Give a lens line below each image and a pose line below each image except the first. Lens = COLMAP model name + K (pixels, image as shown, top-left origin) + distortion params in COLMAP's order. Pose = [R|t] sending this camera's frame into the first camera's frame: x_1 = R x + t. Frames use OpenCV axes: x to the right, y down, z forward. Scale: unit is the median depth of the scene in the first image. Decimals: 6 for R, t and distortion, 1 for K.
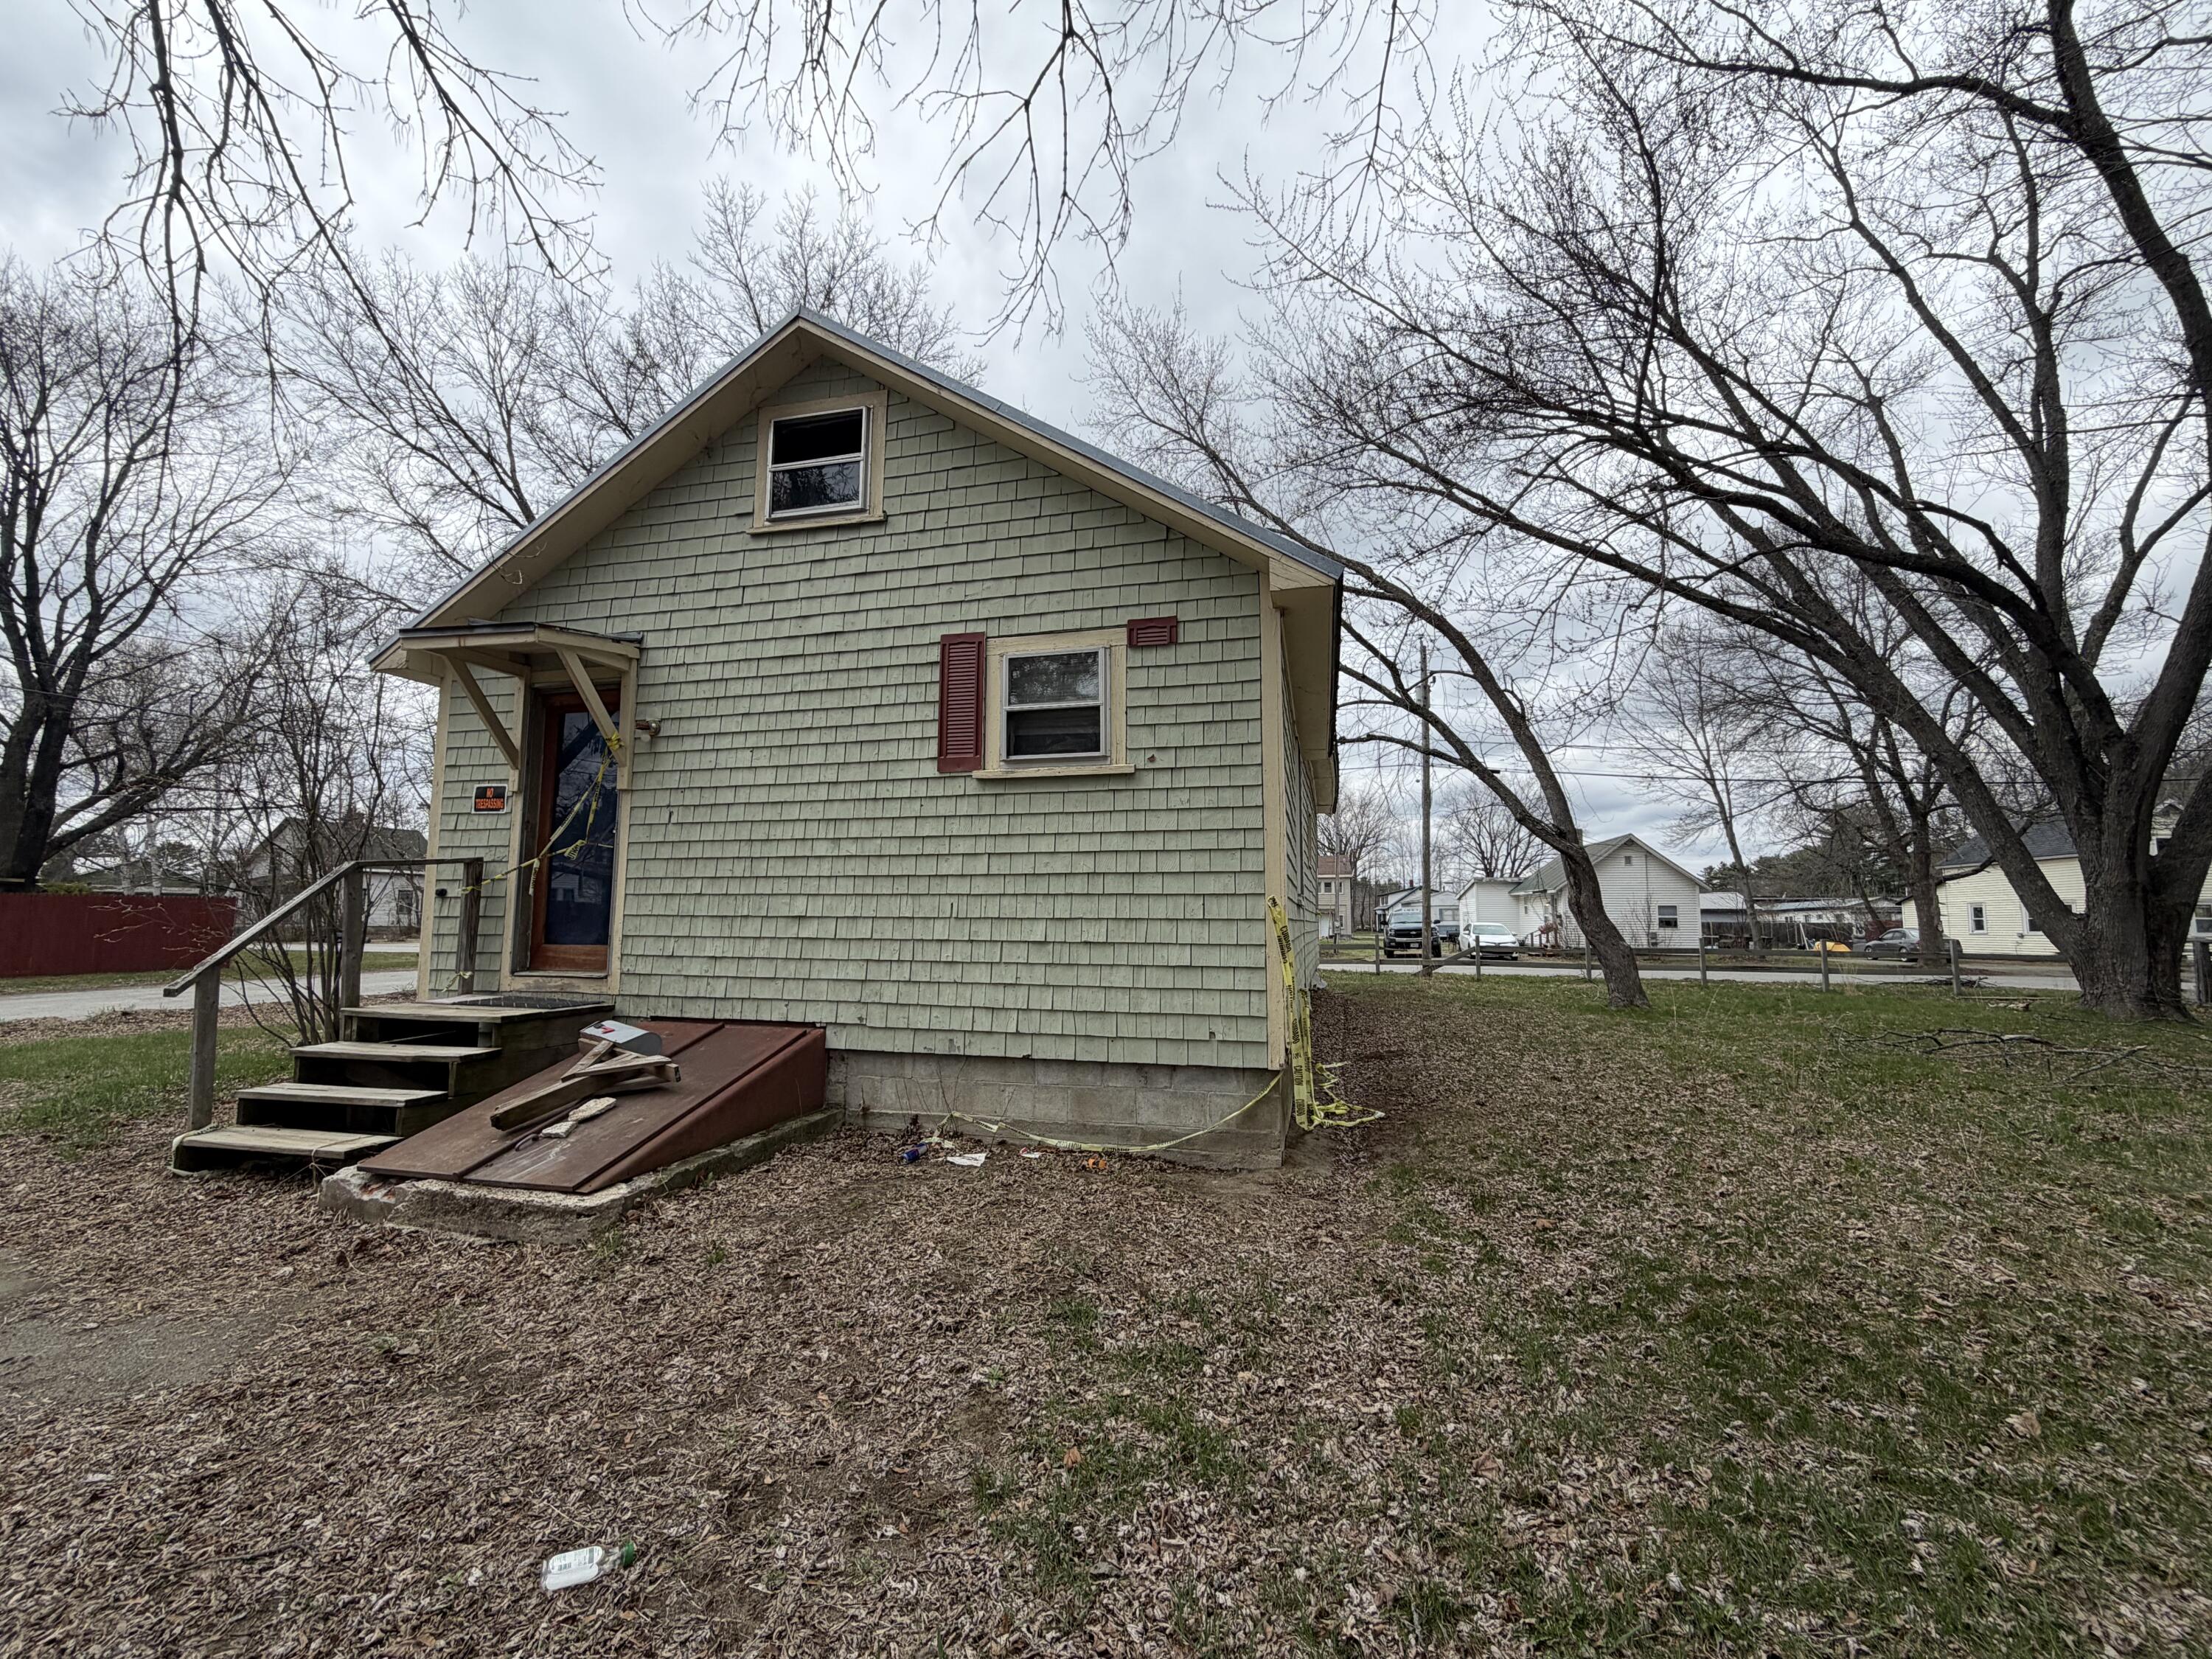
lens RADIAL K [[883.3, 0, 1098.0], [0, 883.3, 848.5], [0, 0, 1]] dist [-0.008289, 0.001090]
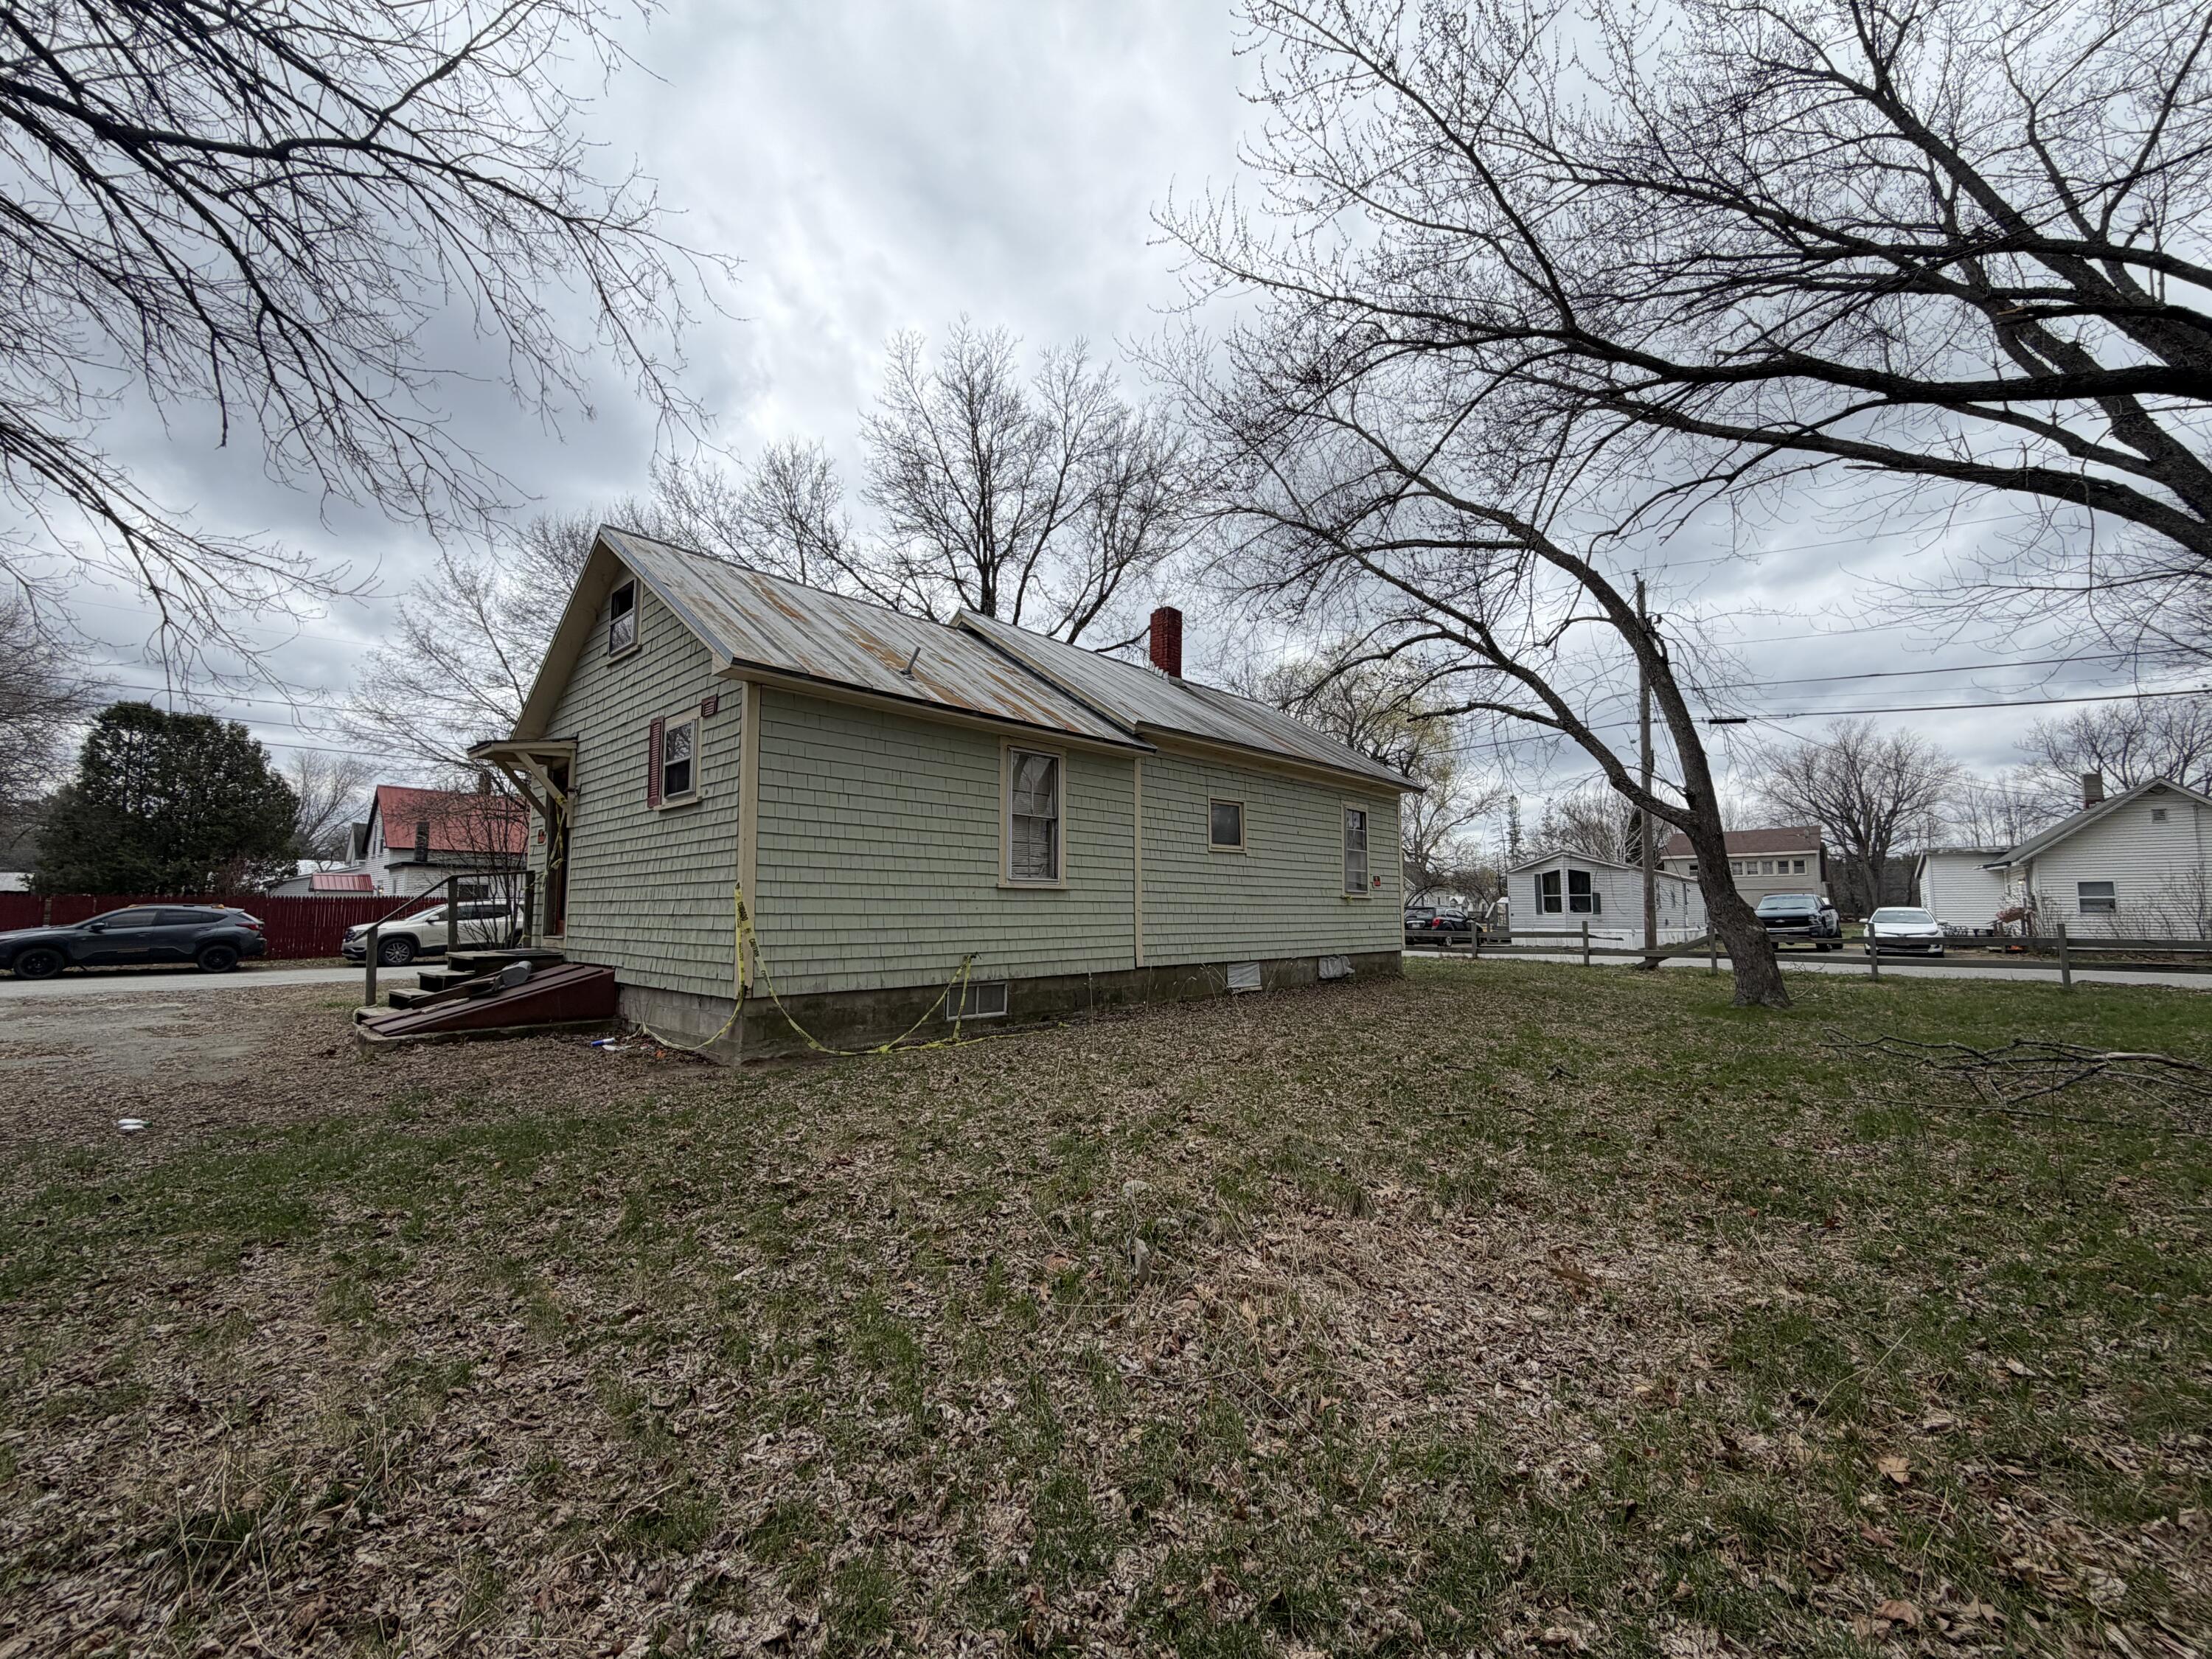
lens RADIAL K [[883.3, 0, 1108.4], [0, 883.3, 845.1], [0, 0, 1]] dist [-0.008289, 0.001090]
pose [[0.877538, -0.044297, -0.477456, 1.272913], [0.046977, 0.998876, -0.006332, 0.027868], [0.477200, -0.016873, 0.878633, 0.009058]]
